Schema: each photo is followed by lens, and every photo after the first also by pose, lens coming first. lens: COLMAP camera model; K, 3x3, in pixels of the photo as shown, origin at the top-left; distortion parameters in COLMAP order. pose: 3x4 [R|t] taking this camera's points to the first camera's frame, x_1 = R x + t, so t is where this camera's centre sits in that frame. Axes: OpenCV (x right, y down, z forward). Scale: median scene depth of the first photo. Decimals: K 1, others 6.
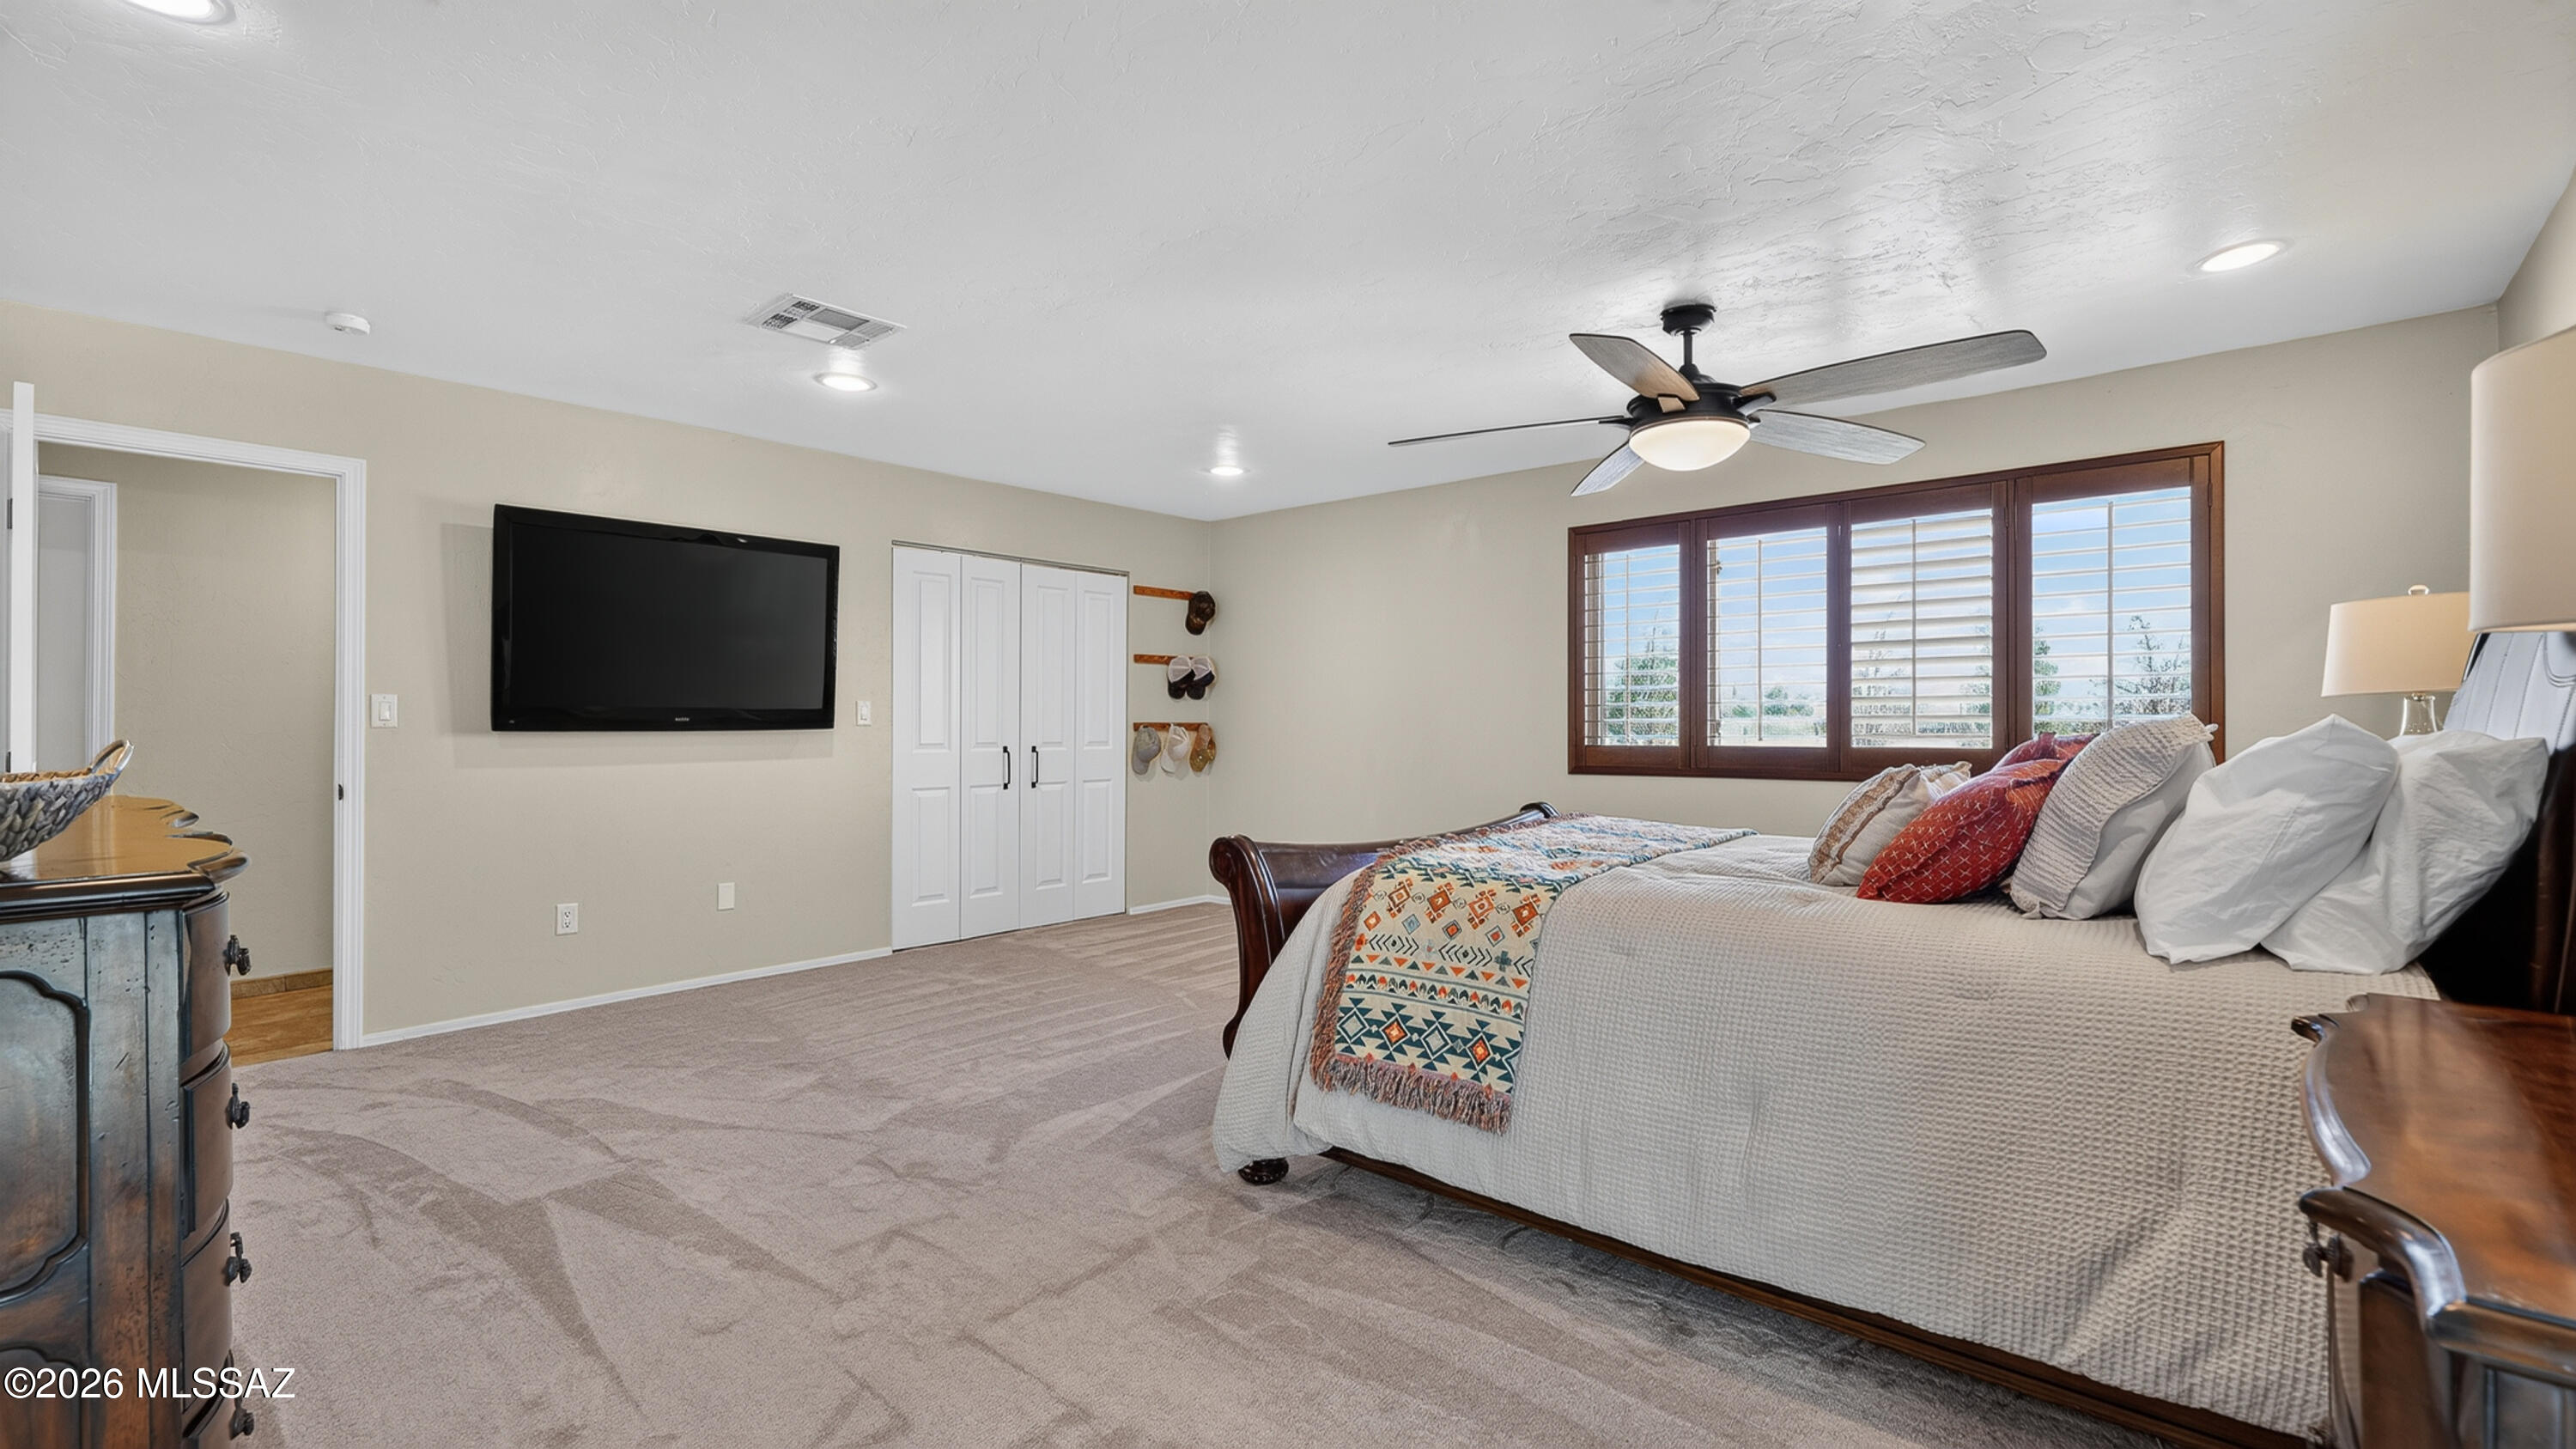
lens RADIAL K [[1095.4, 0, 1296.4], [0, 1095.4, 715.7], [0, 0, 1]] dist [-0.010009, -0.000576]
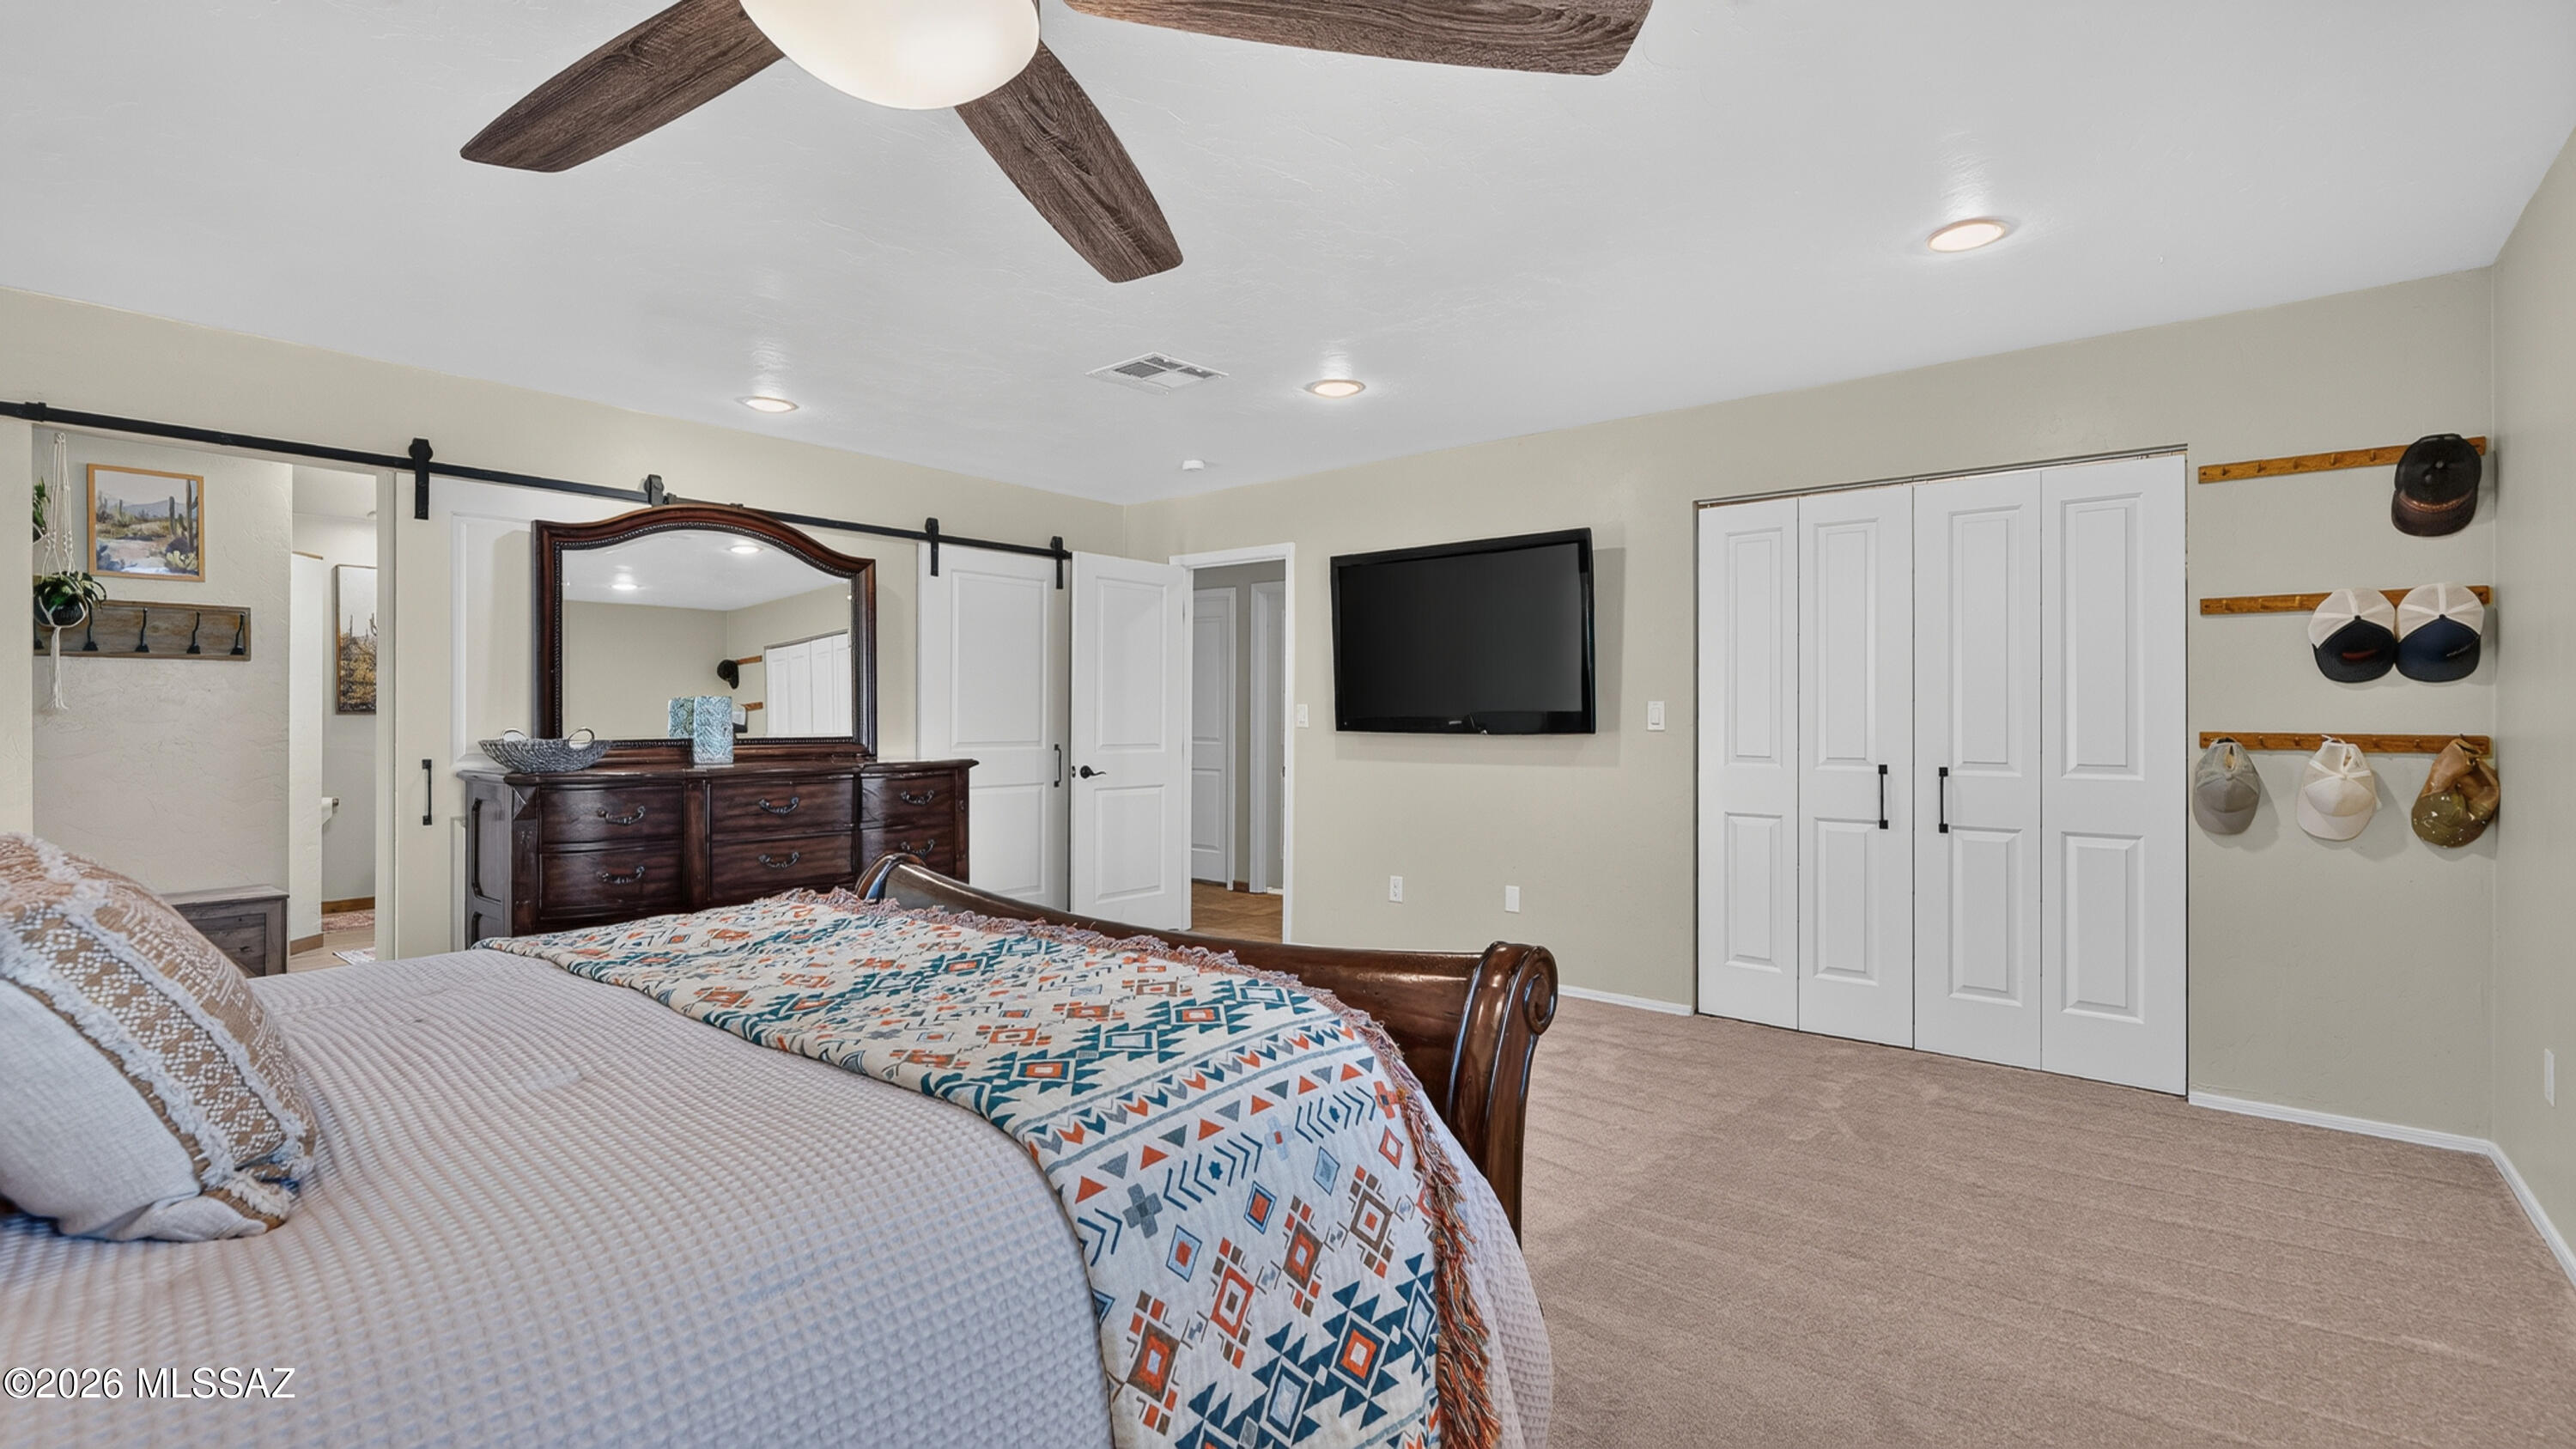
lens RADIAL K [[1095.4, 0, 1296.4], [0, 1095.4, 715.7], [0, 0, 1]] dist [-0.010009, -0.000576]
pose [[0.032697, -0.009016, -0.999425, 0.380359], [-0.004010, 0.999950, -0.009152, 0.005269], [0.999457, 0.004307, 0.032659, 0.607692]]
